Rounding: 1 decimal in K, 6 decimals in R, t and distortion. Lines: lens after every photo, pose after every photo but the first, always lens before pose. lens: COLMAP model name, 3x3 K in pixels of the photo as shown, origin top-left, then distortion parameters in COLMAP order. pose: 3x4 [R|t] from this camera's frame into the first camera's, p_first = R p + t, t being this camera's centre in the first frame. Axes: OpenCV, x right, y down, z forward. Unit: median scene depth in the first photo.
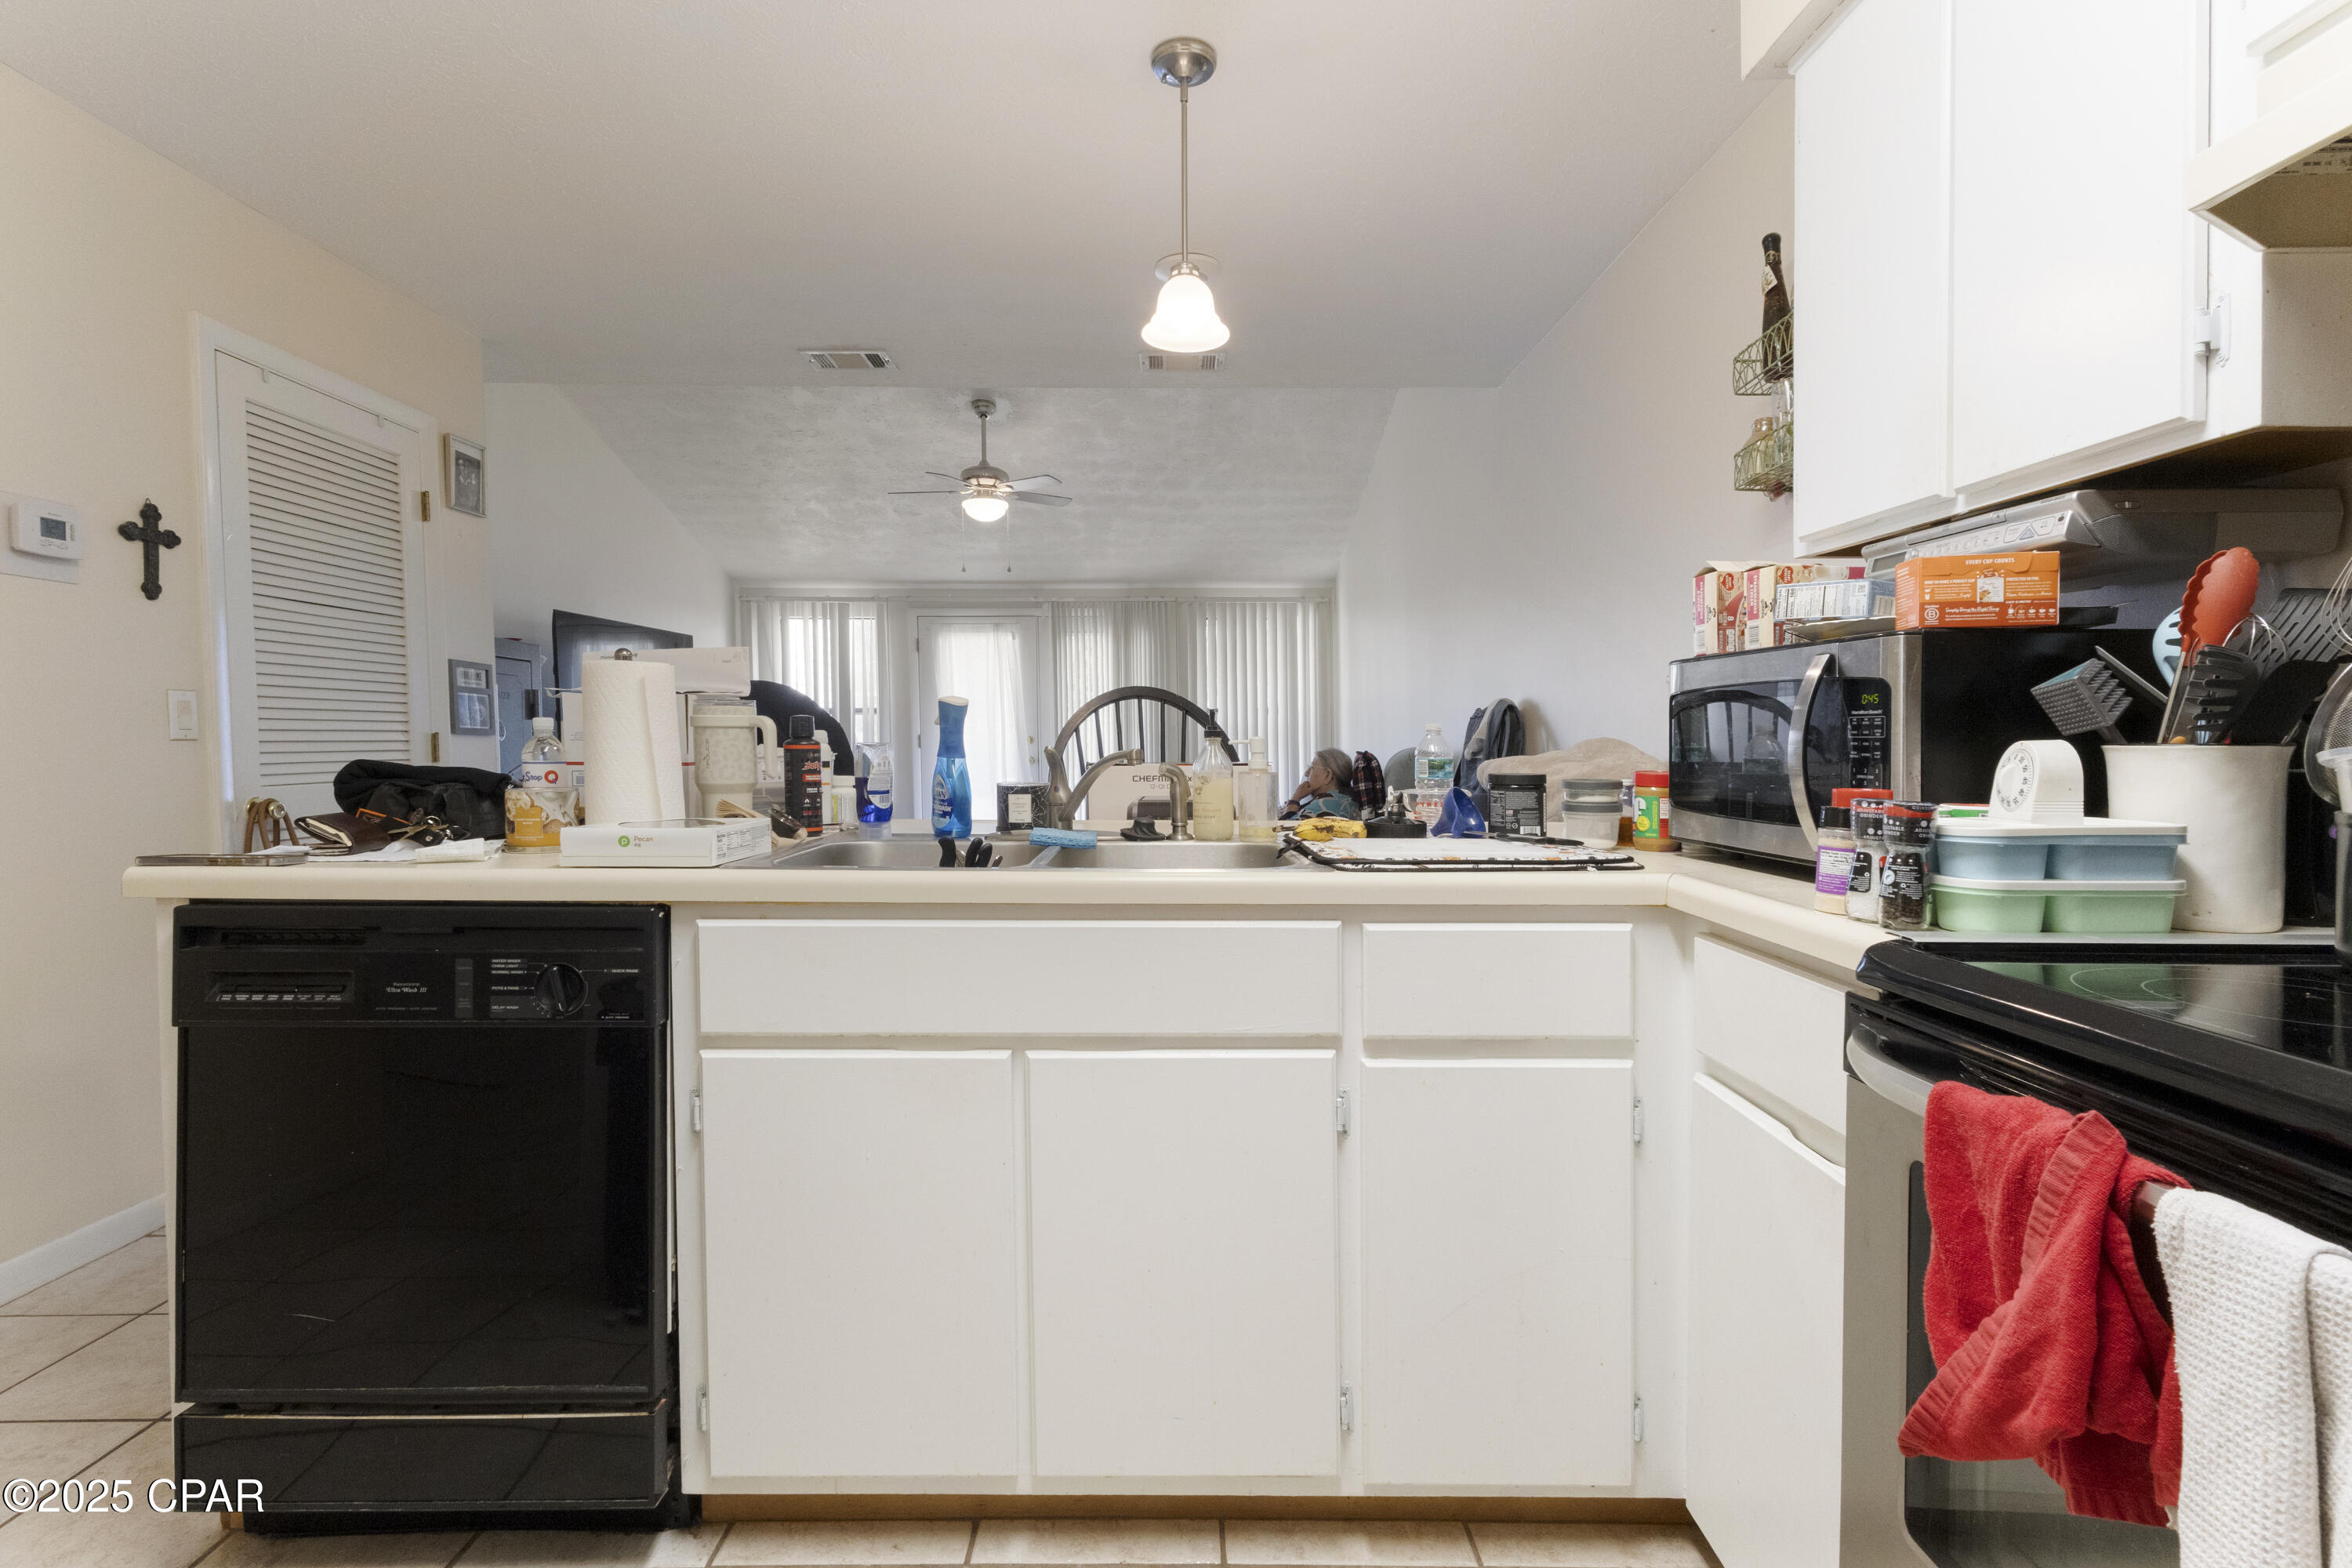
lens RADIAL K [[1091.4, 0, 1176.0], [0, 1091.4, 784.0], [0, 0, 1]] dist [0.000119, 0.000426]
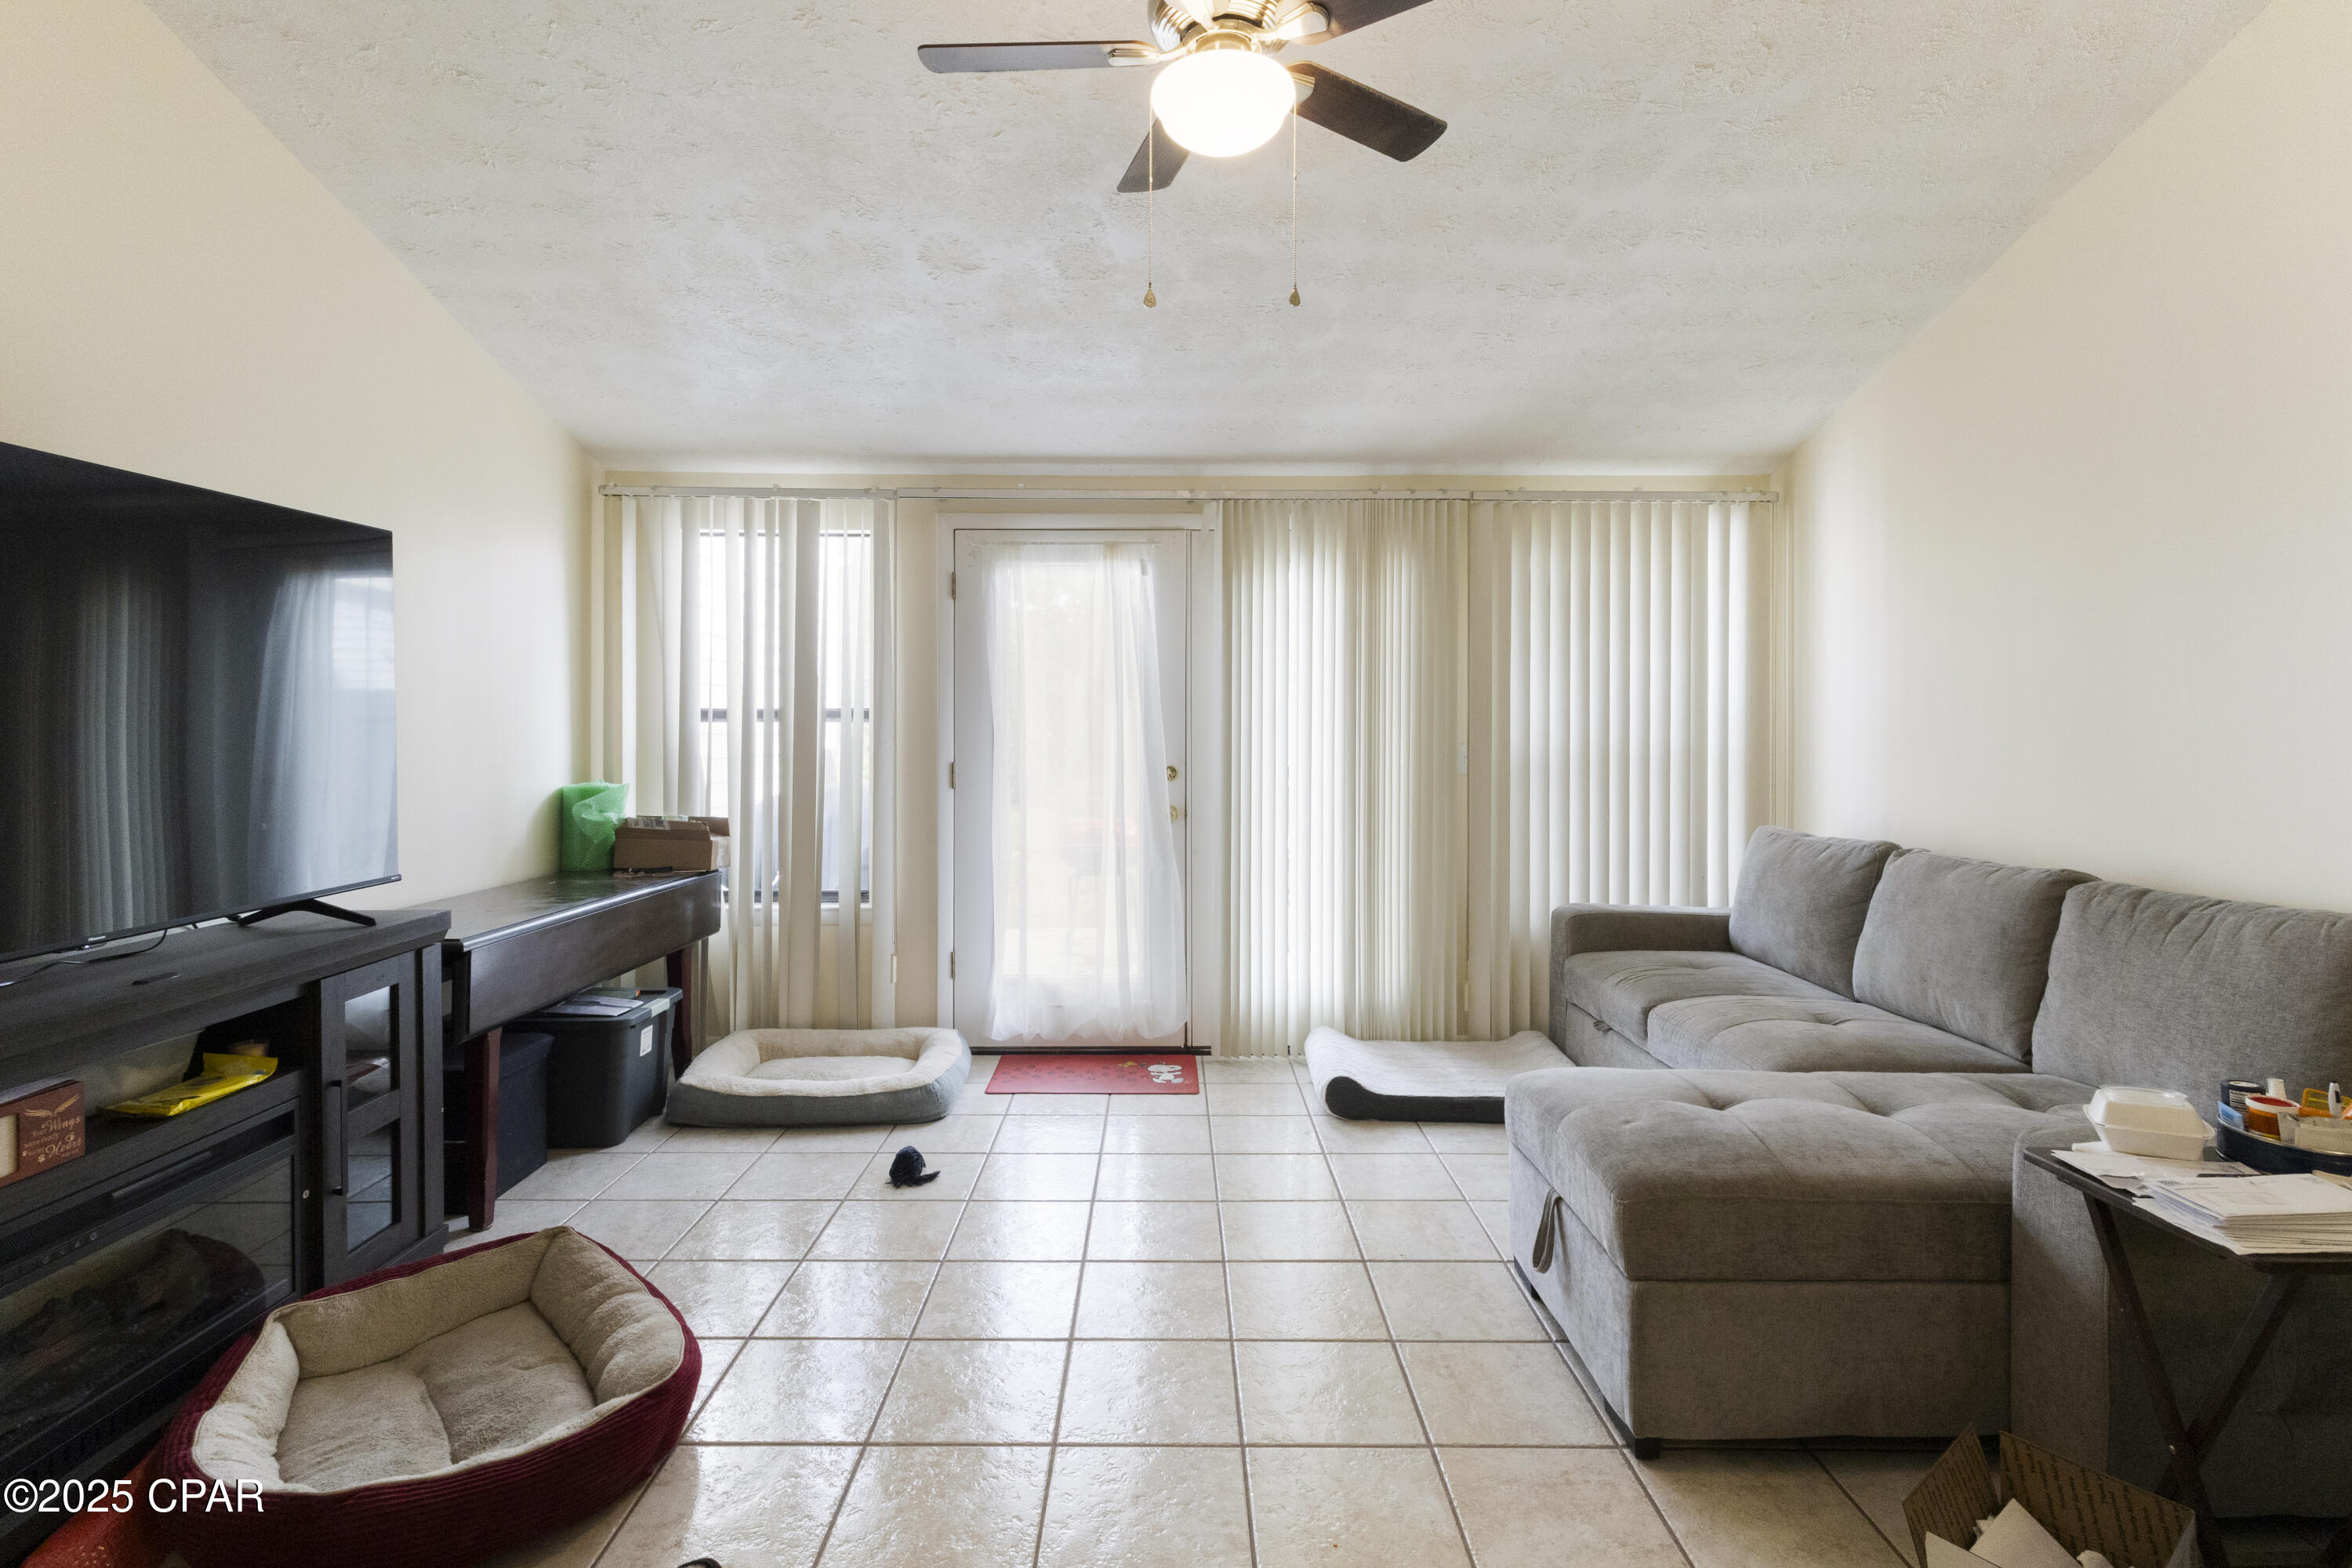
lens RADIAL K [[1090.7, 0, 1156.0], [0, 1090.7, 737.2], [0, 0, 1]] dist [0.000436, 0.001014]
pose [[0.999977, 0.002638, -0.006224, -0.143581], [-0.002823, 0.999548, -0.029924, -0.043584], [0.006142, 0.029941, 0.999533, 0.511124]]
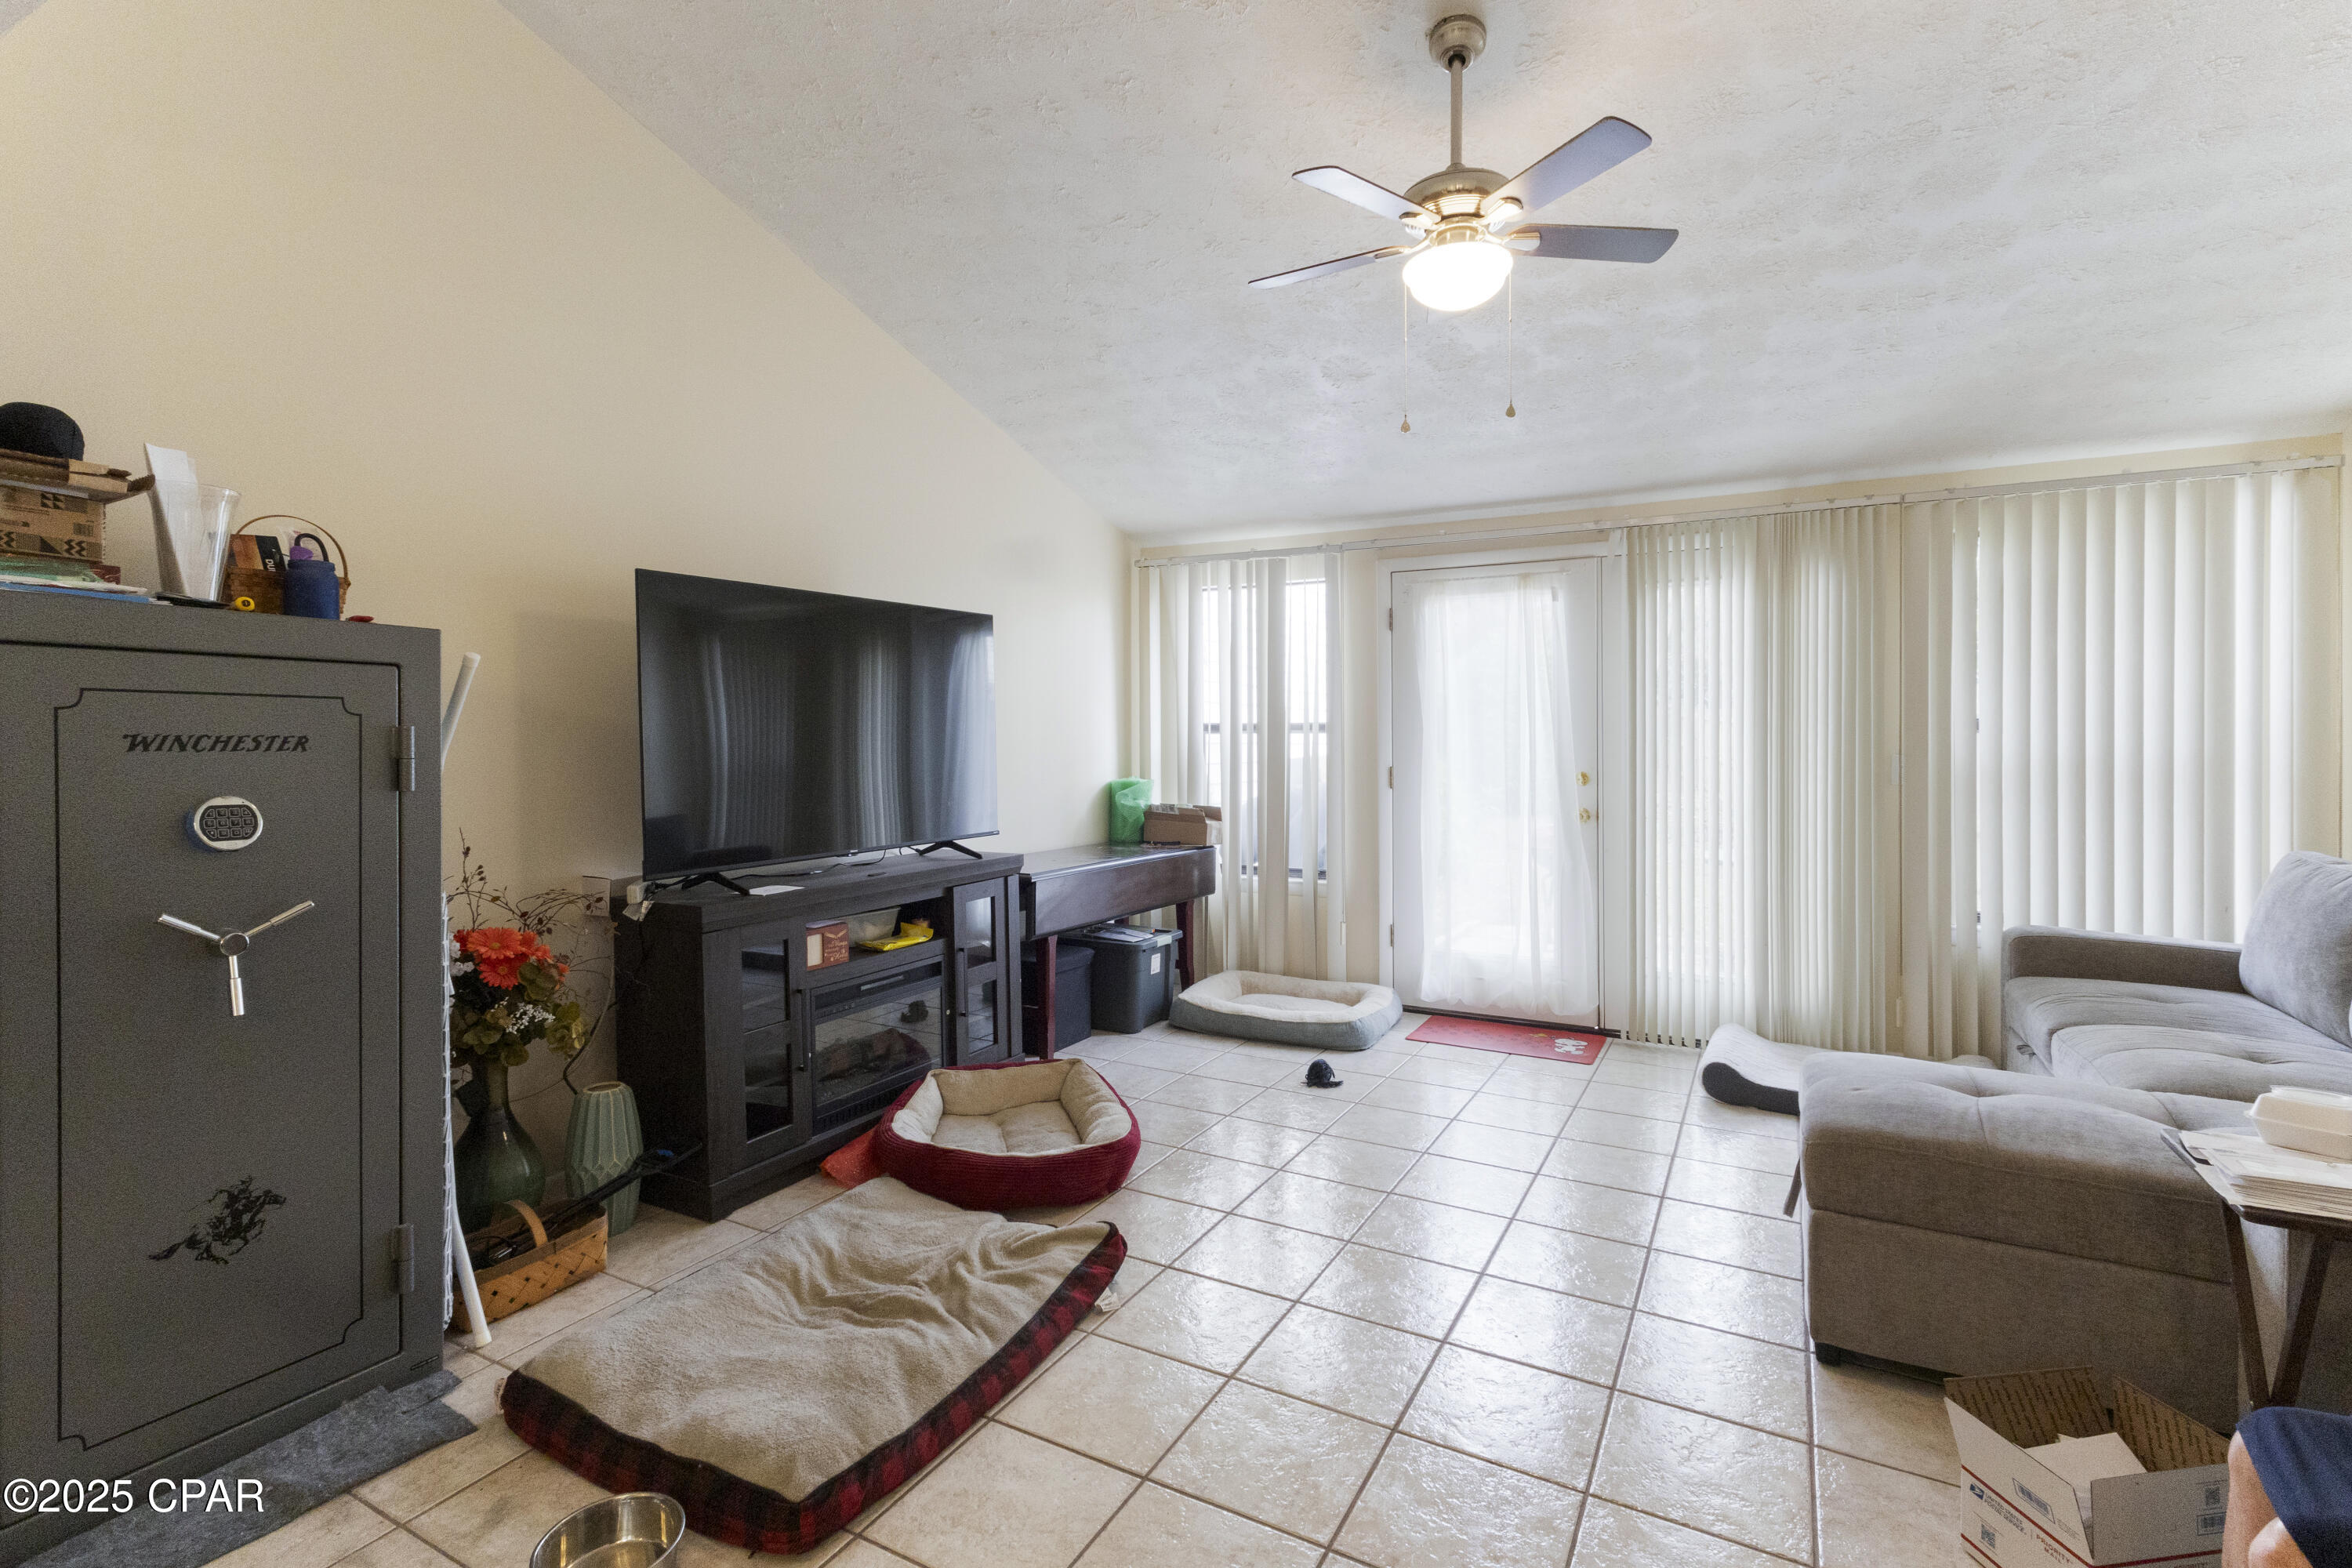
lens RADIAL K [[1091.4, 0, 1176.0], [0, 1091.4, 784.0], [0, 0, 1]] dist [0.000119, 0.000426]
pose [[0.871183, 0.021922, -0.490468, -0.041627], [-0.019765, 0.999759, 0.009578, -0.040526], [0.490560, 0.001350, 0.871407, 0.423678]]
